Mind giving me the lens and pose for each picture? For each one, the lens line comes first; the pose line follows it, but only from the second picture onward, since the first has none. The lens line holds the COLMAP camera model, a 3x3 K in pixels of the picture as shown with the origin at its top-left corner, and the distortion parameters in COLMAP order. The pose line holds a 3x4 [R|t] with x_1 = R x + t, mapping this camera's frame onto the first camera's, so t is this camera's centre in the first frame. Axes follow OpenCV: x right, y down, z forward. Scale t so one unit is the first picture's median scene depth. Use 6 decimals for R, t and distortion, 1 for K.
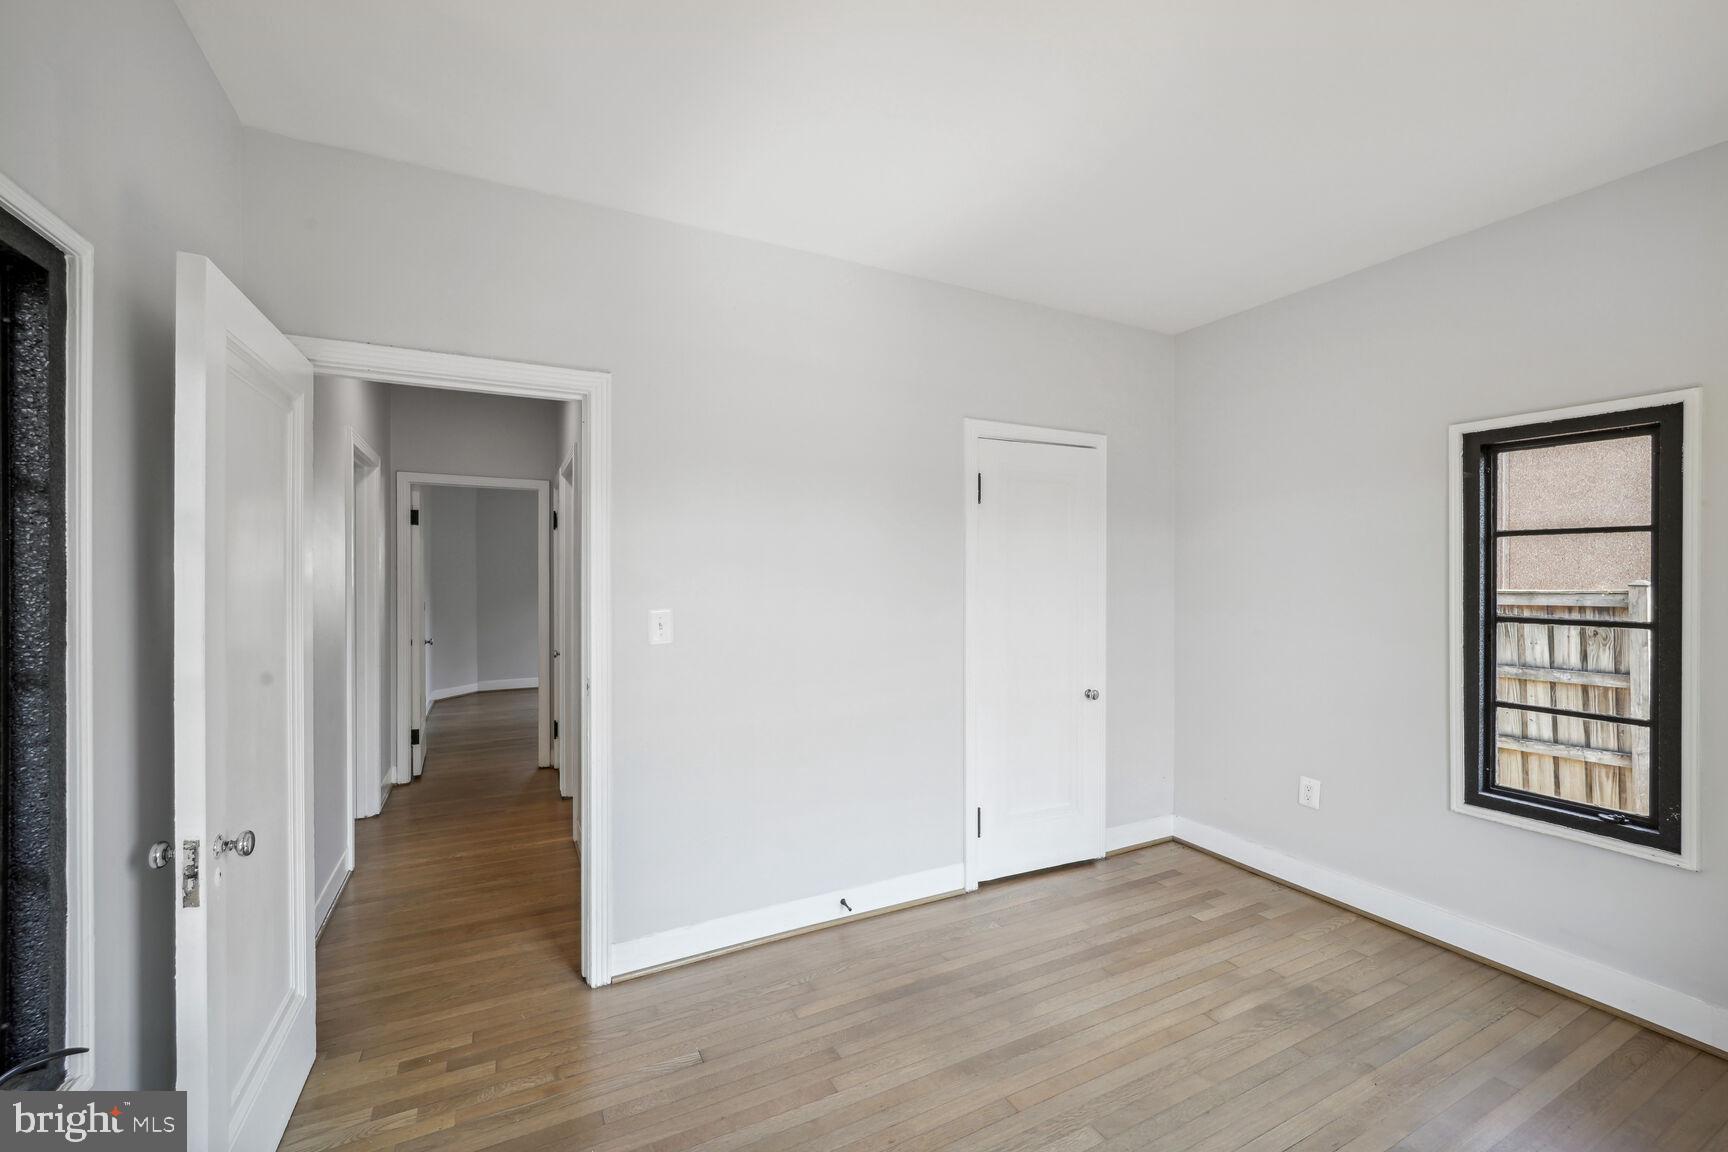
lens RADIAL K [[712.5, 0, 862.3], [0, 712.5, 578.7], [0, 0, 1]] dist [-0.000157, 0.000308]
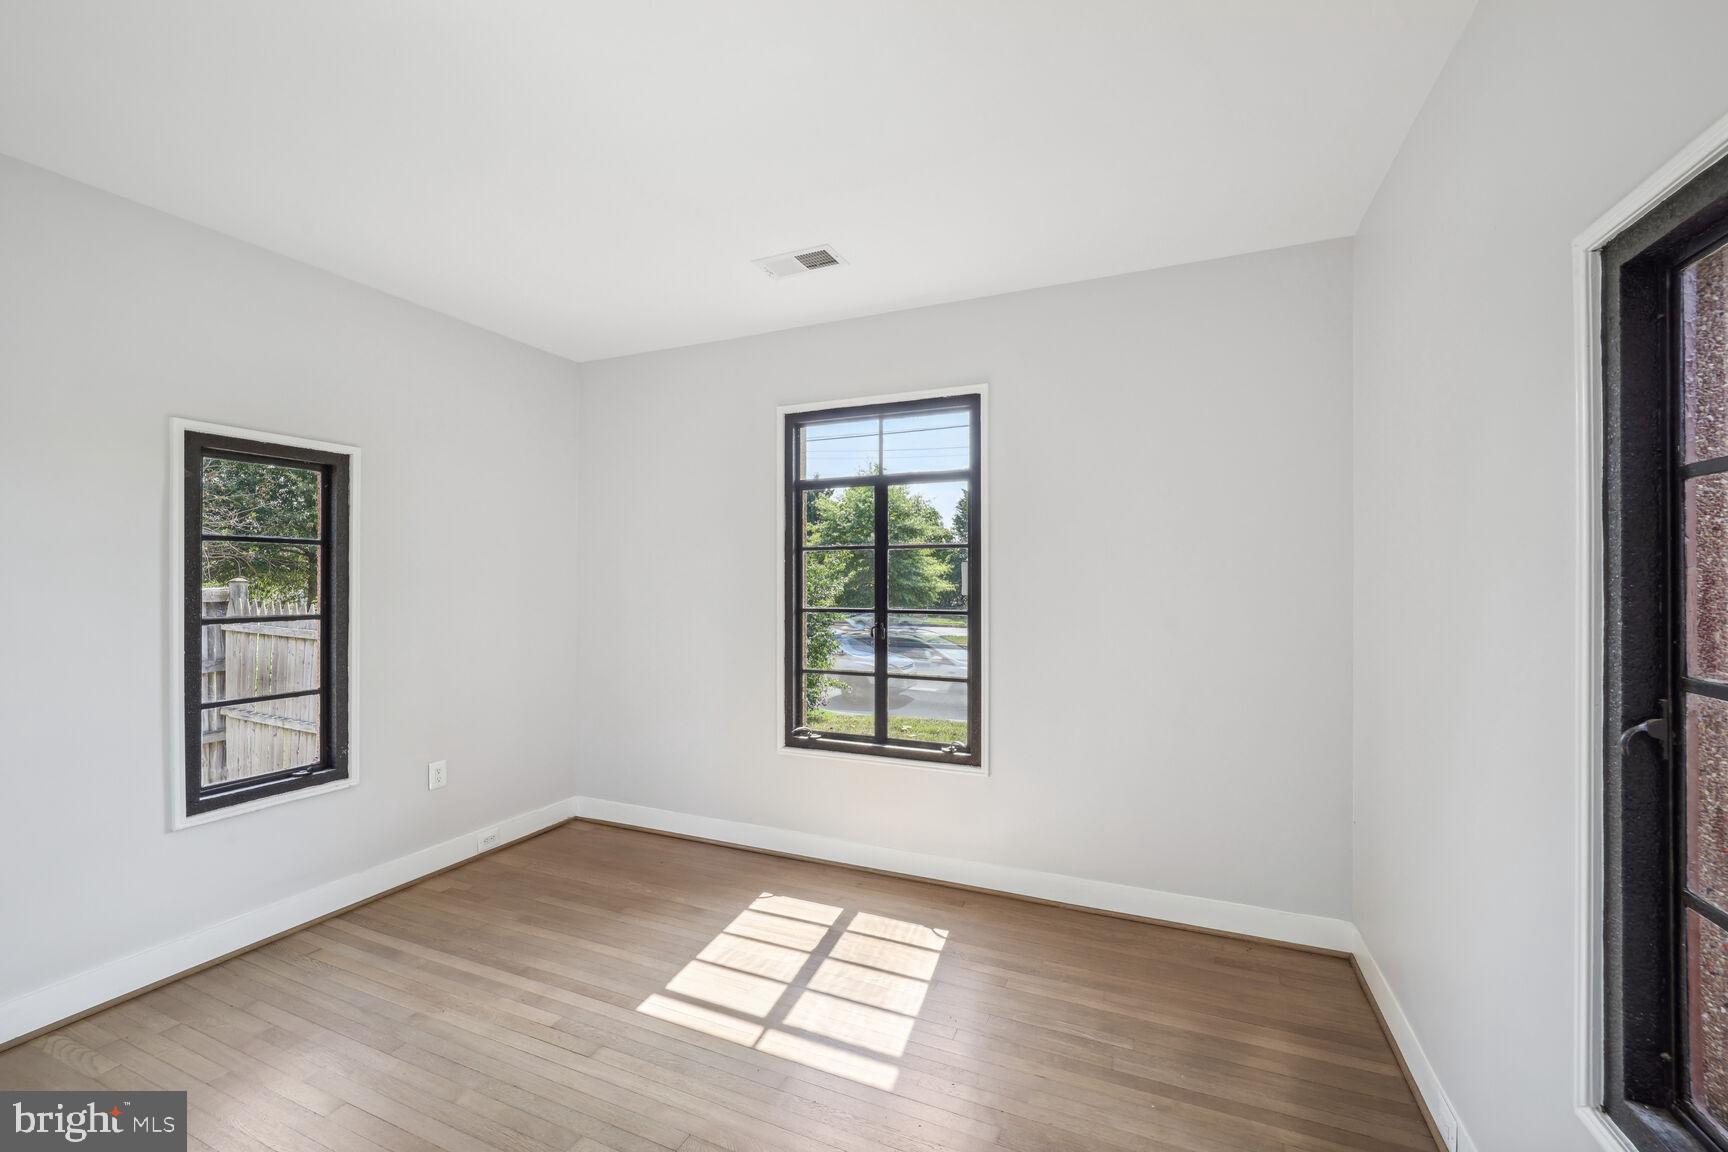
lens RADIAL K [[712.5, 0, 862.3], [0, 712.5, 578.7], [0, 0, 1]] dist [-0.000157, 0.000308]
pose [[-0.634360, 0.008675, 0.772989, -0.530782], [0.012974, 0.999916, -0.000575, 0.010041], [-0.772929, 0.009665, -0.634419, 1.016240]]
